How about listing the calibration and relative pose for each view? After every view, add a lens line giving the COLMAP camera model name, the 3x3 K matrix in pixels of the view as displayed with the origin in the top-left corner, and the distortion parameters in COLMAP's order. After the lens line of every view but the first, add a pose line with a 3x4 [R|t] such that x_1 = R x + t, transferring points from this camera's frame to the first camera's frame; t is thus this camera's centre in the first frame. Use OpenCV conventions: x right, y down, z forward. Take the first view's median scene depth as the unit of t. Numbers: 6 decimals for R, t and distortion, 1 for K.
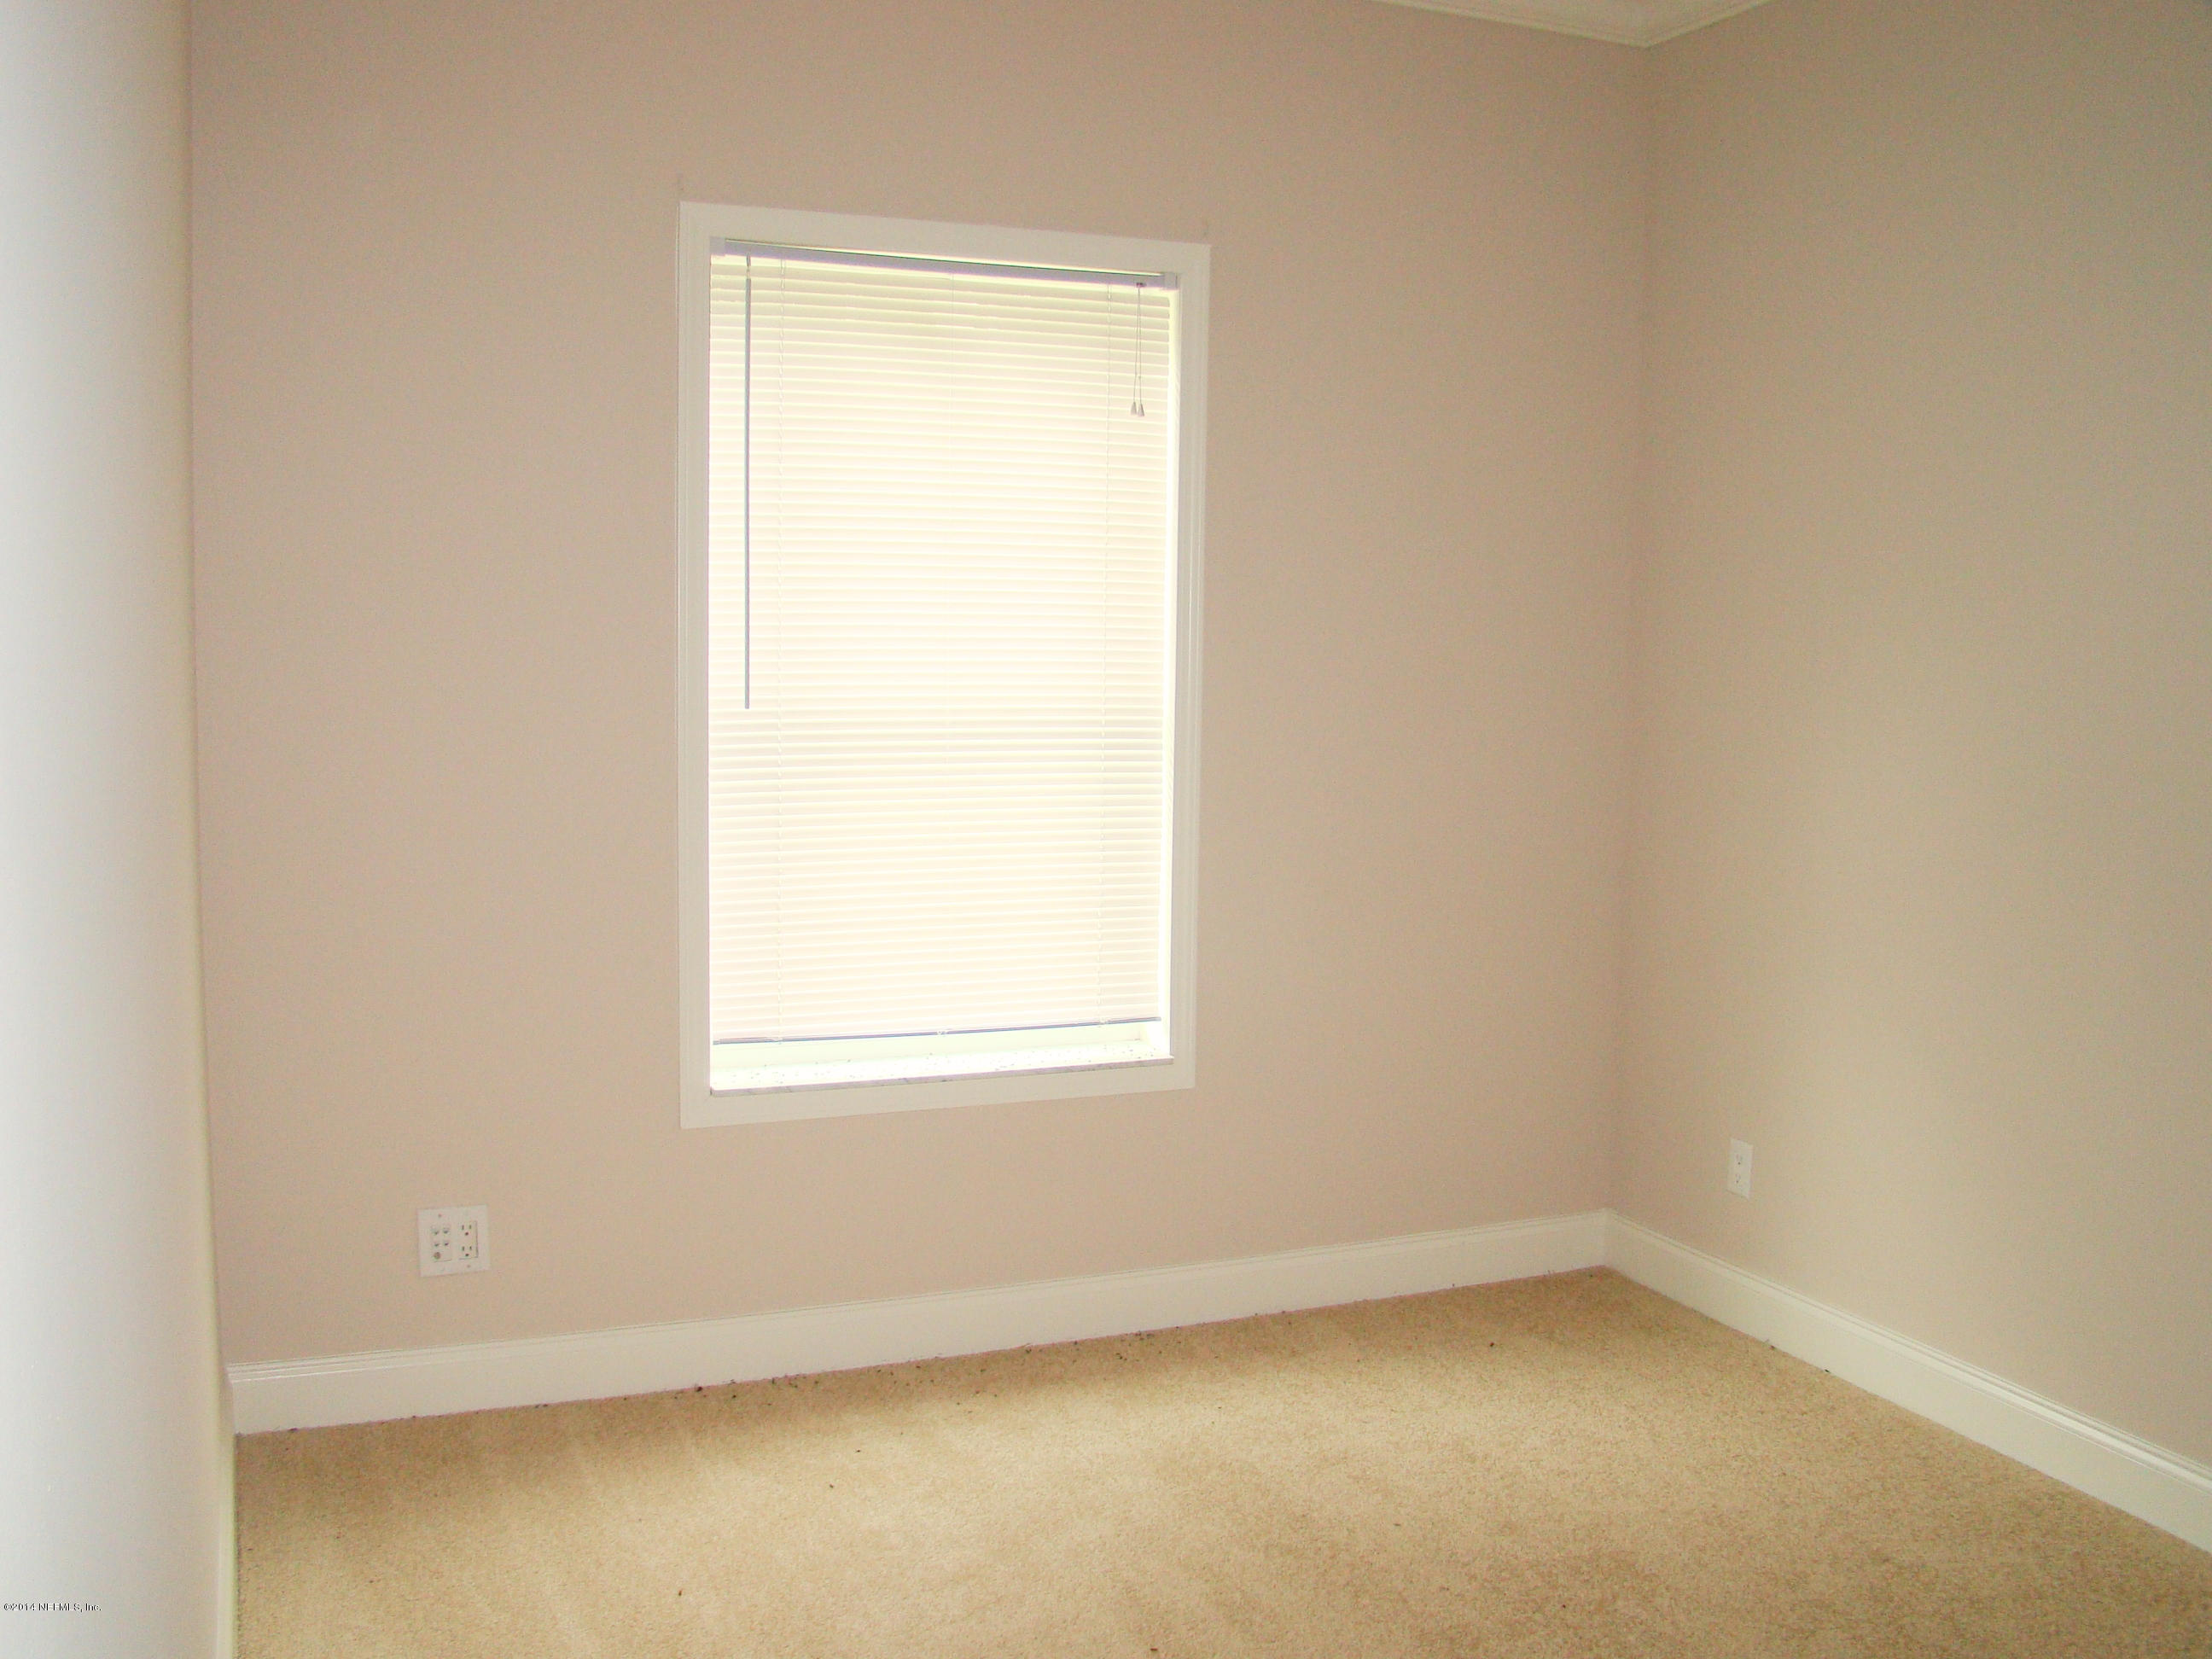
lens RADIAL K [[2114.4, 0, 1106.0], [0, 2114.4, 829.5], [0, 0, 1]] dist [-0.008508, -0.001503]
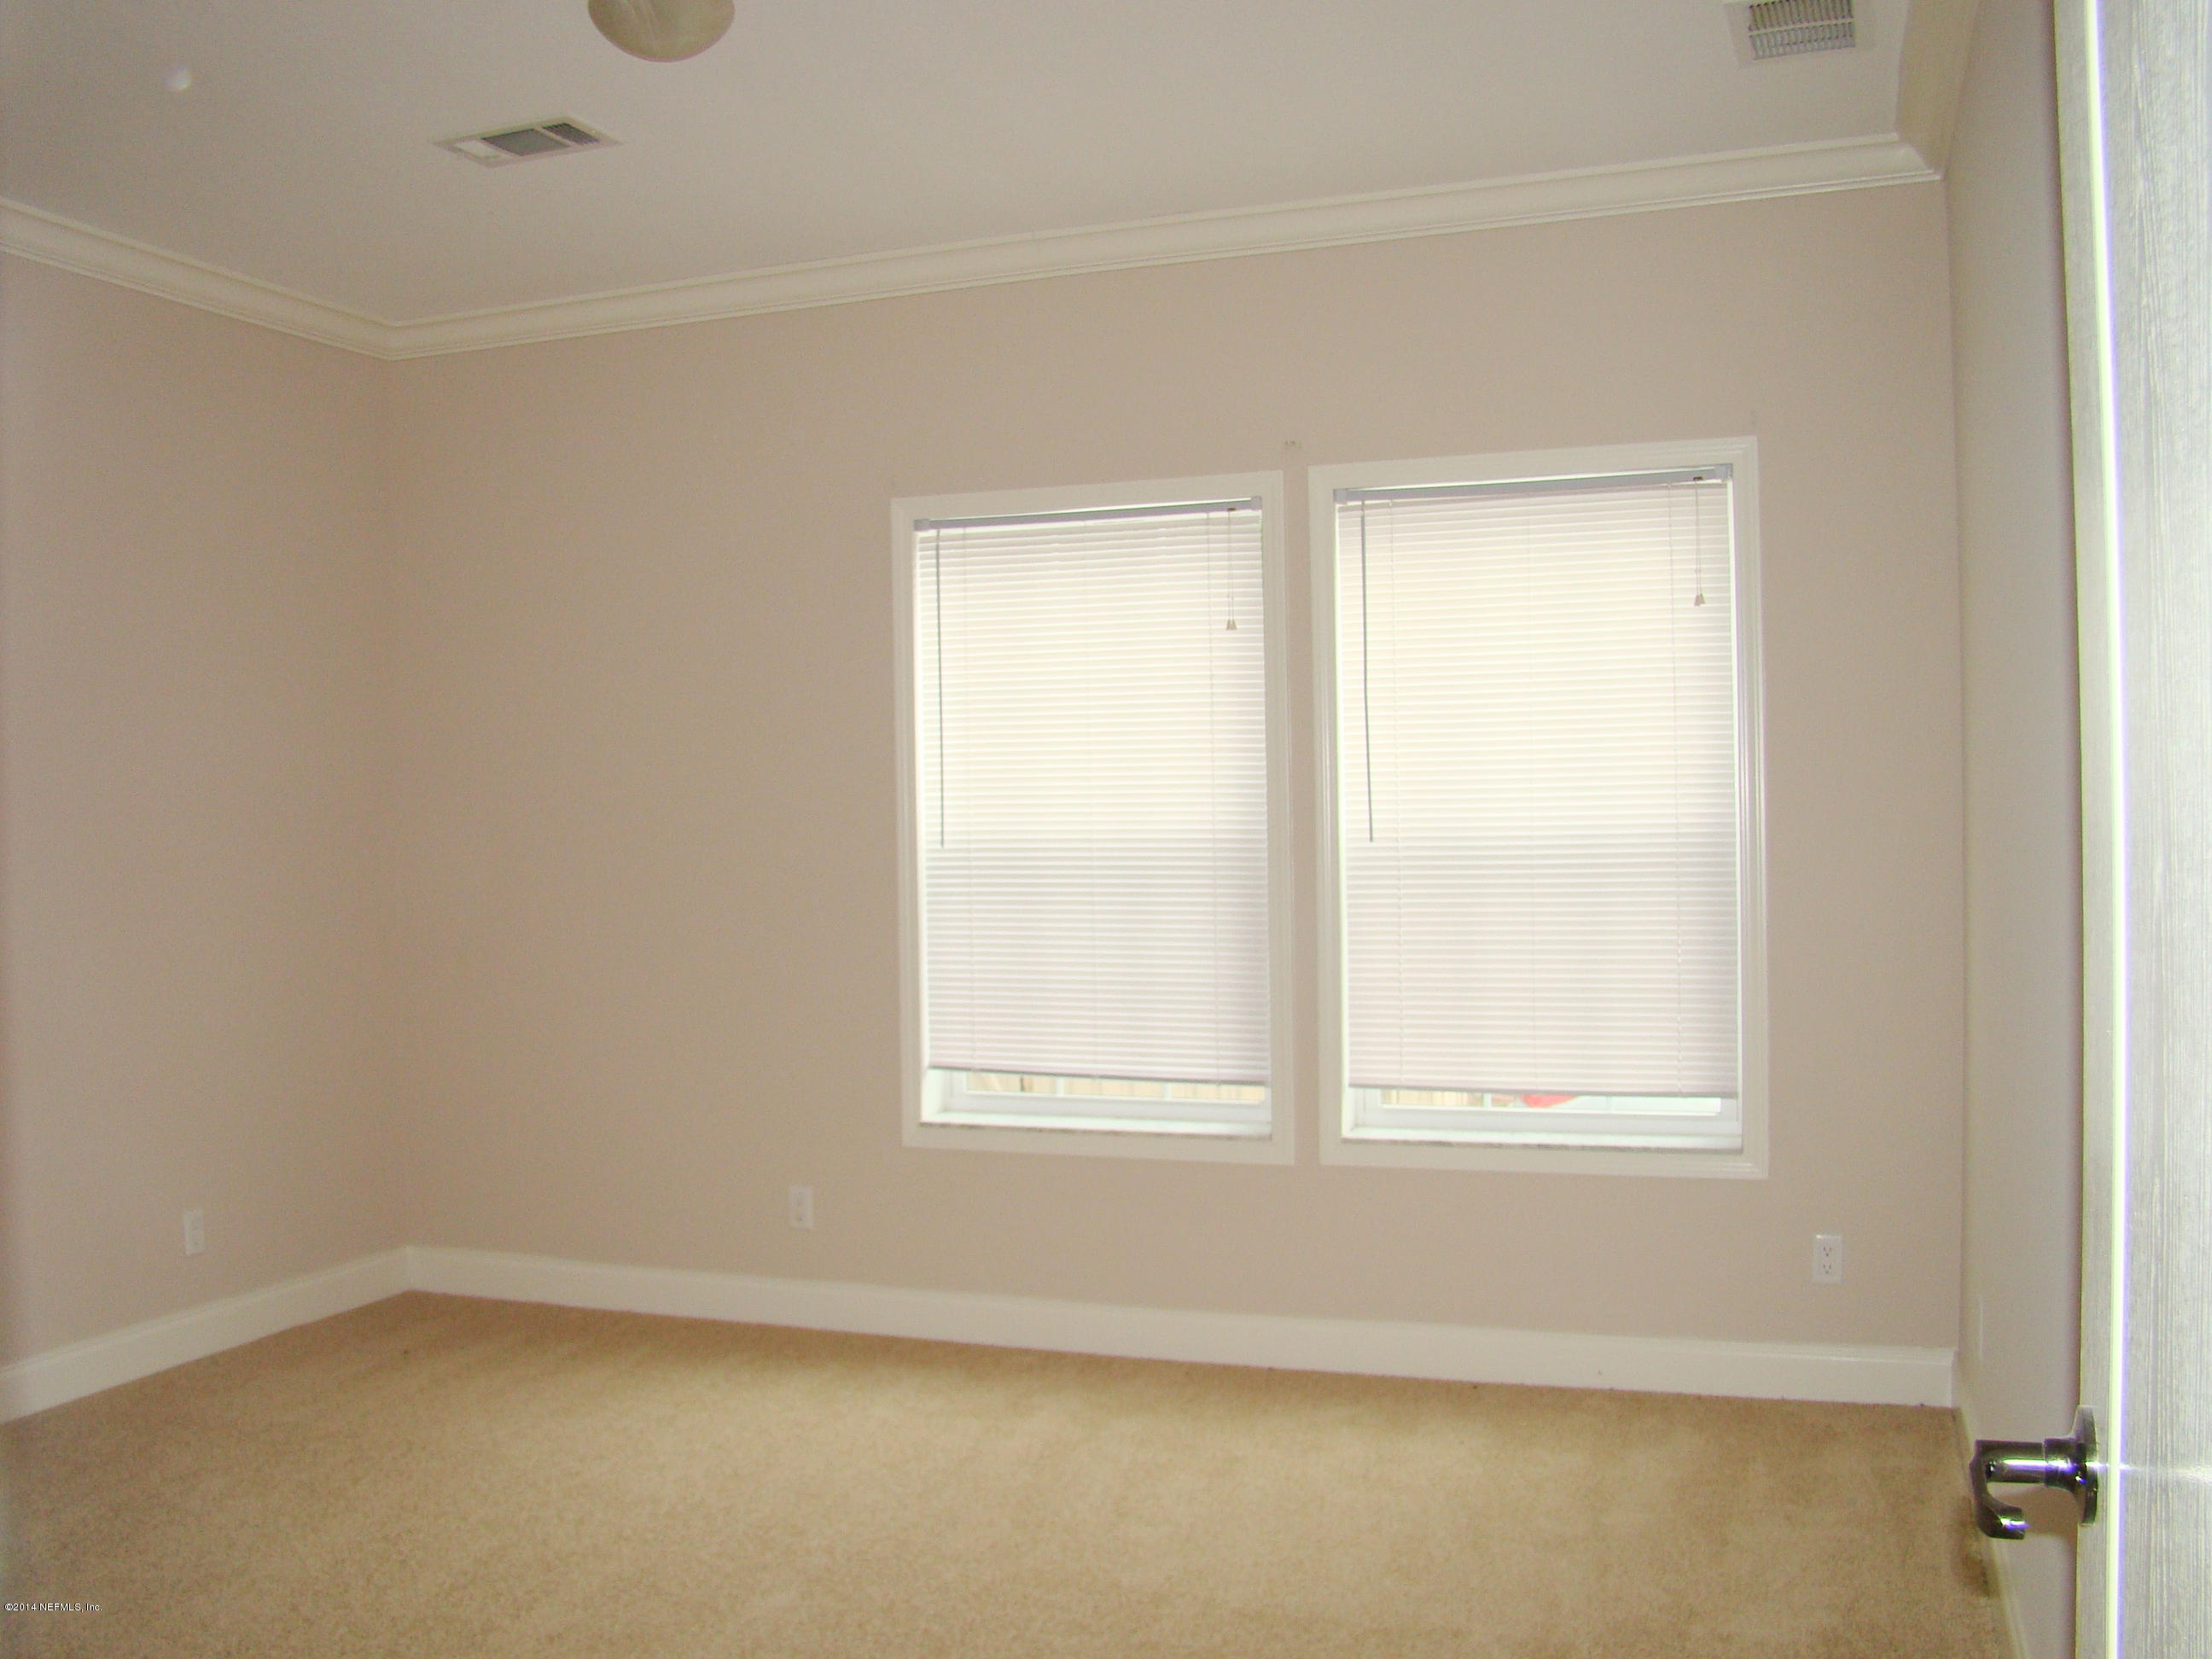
lens RADIAL K [[1613.9, 0, 1106.7], [0, 1613.9, 776.7], [0, 0, 1]] dist [-0.028137, 0.000213]
pose [[0.797142, -0.027733, -0.603154, 0.555261], [-0.031229, 0.995714, -0.087057, -0.013455], [0.602983, 0.088233, 0.792860, 0.214953]]
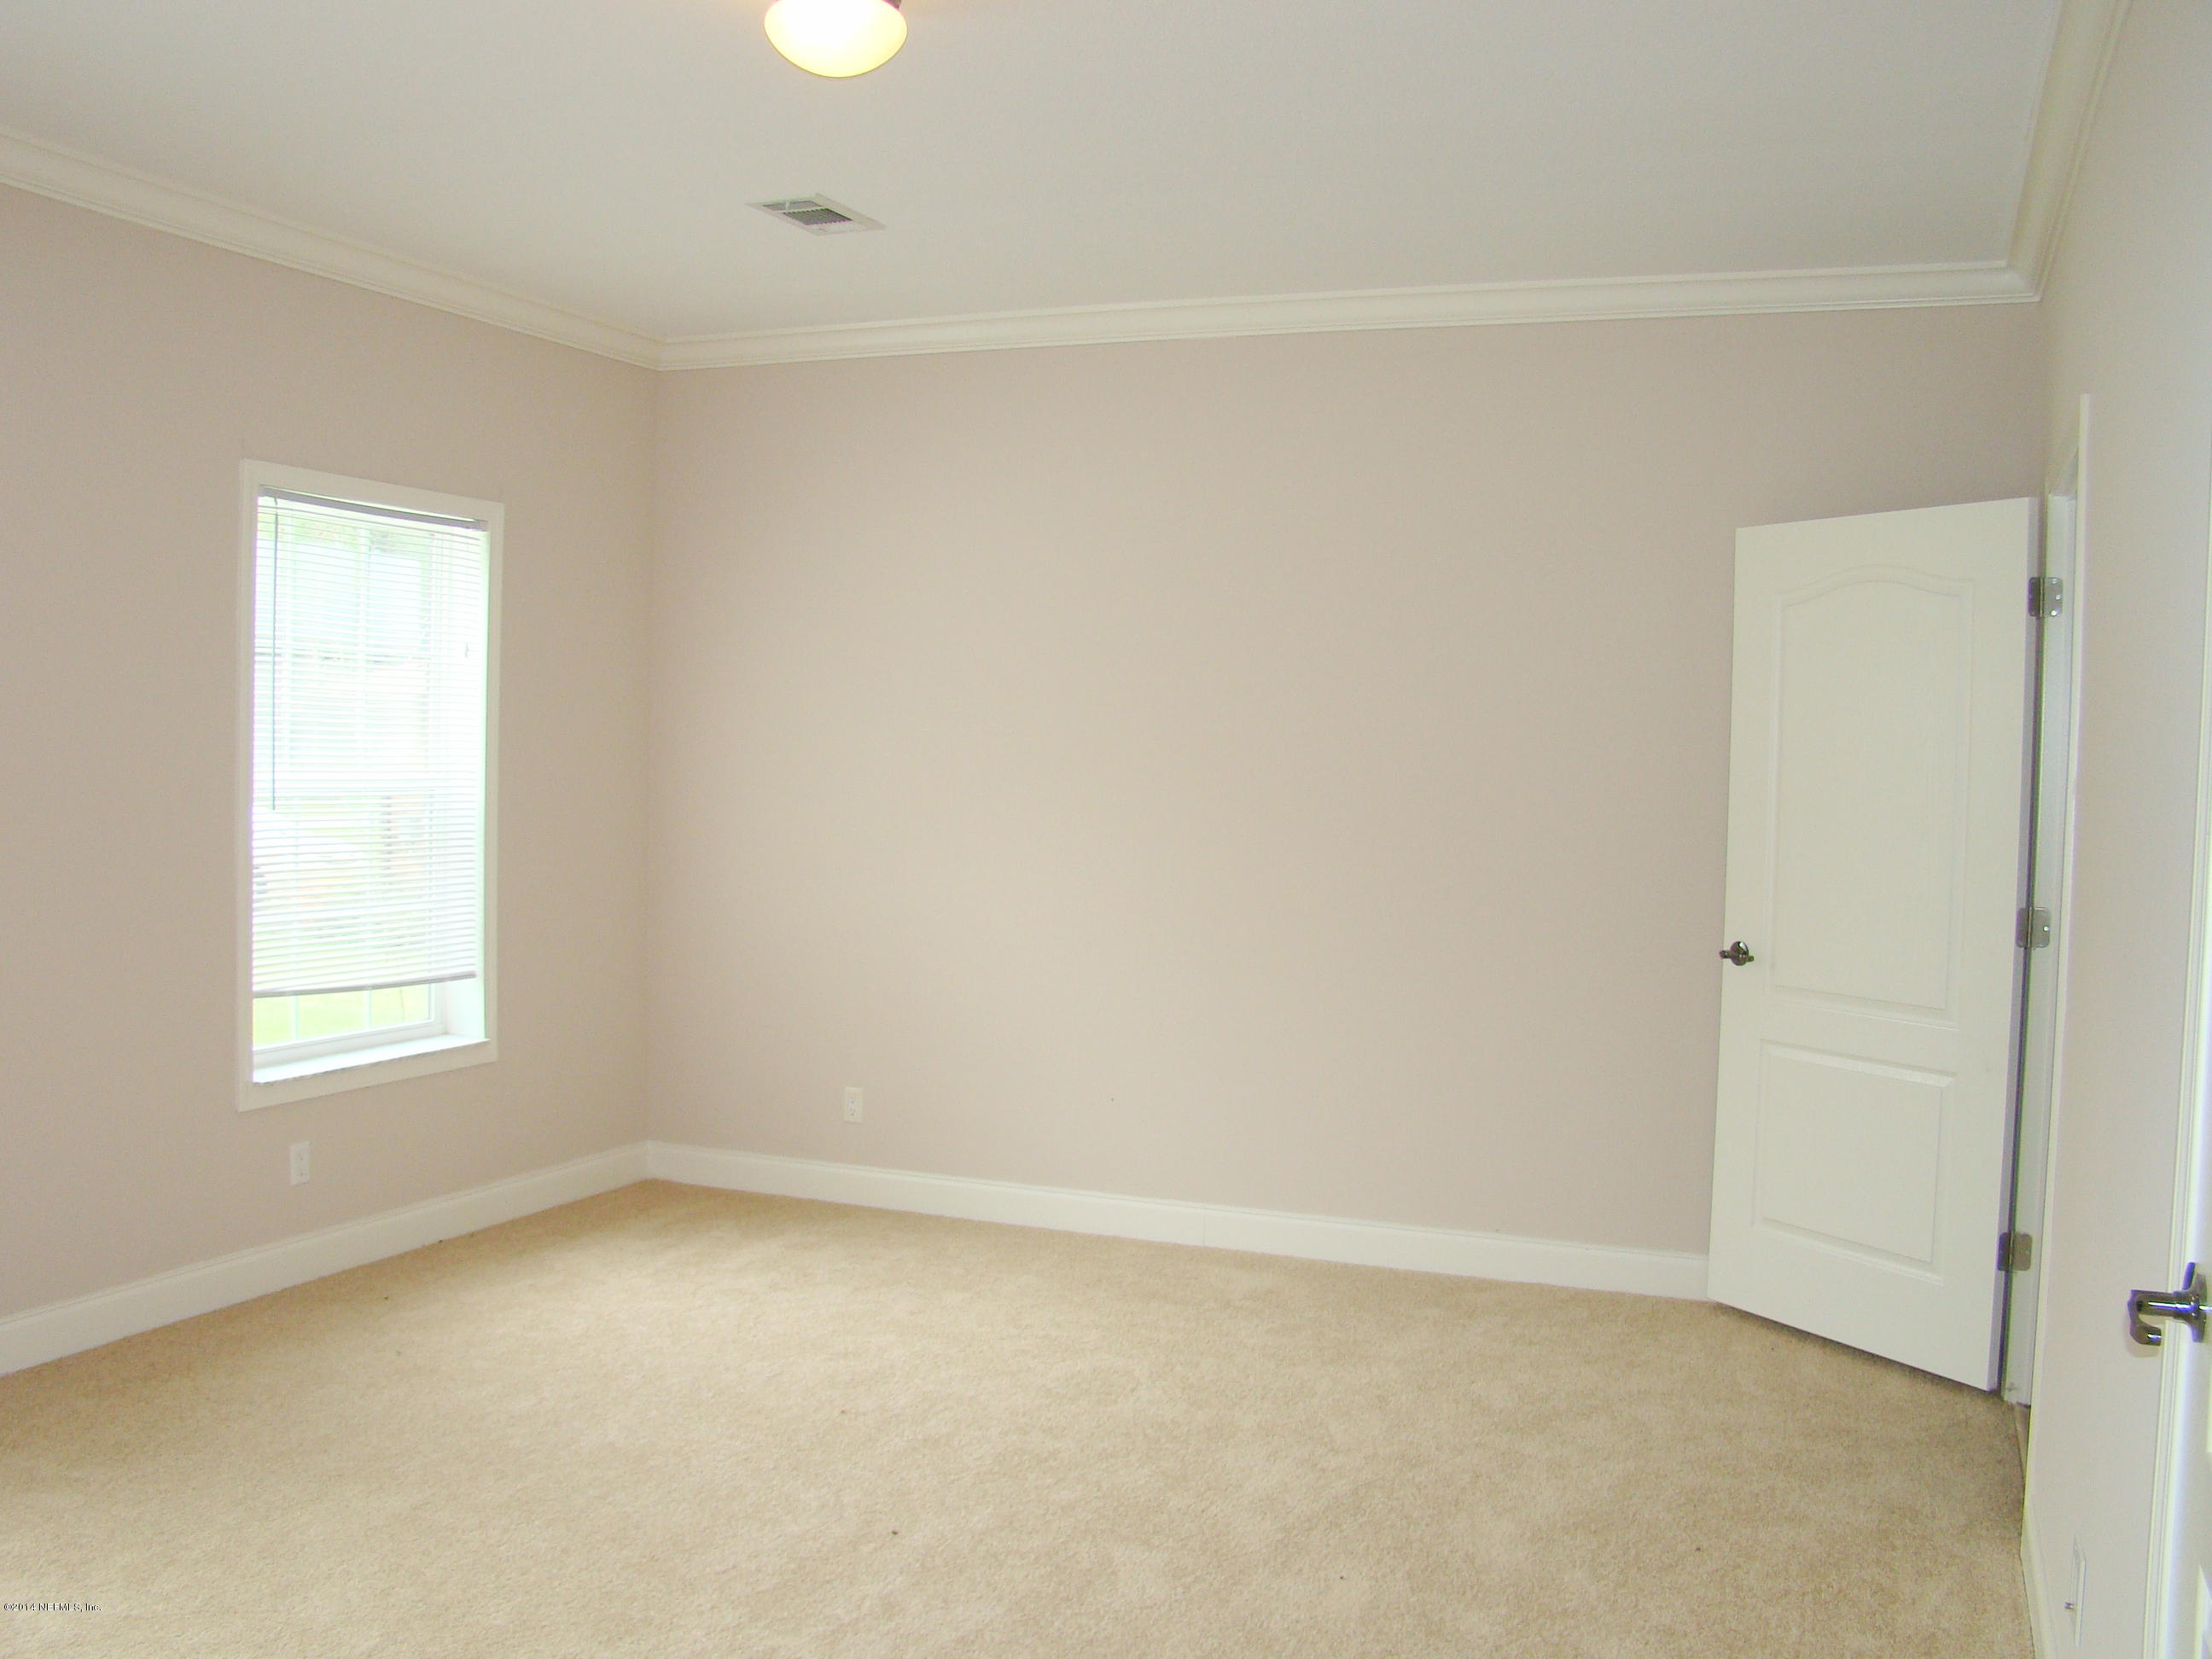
lens RADIAL K [[2051.2, 0, 1071.5], [0, 2051.2, 836.4], [0, 0, 1]] dist [-0.168983, 0.113133]
pose [[0.702827, -0.029293, 0.710757, -0.740780], [0.060486, 0.997994, -0.018680, 0.017211], [-0.708784, 0.056119, 0.703189, -0.322195]]
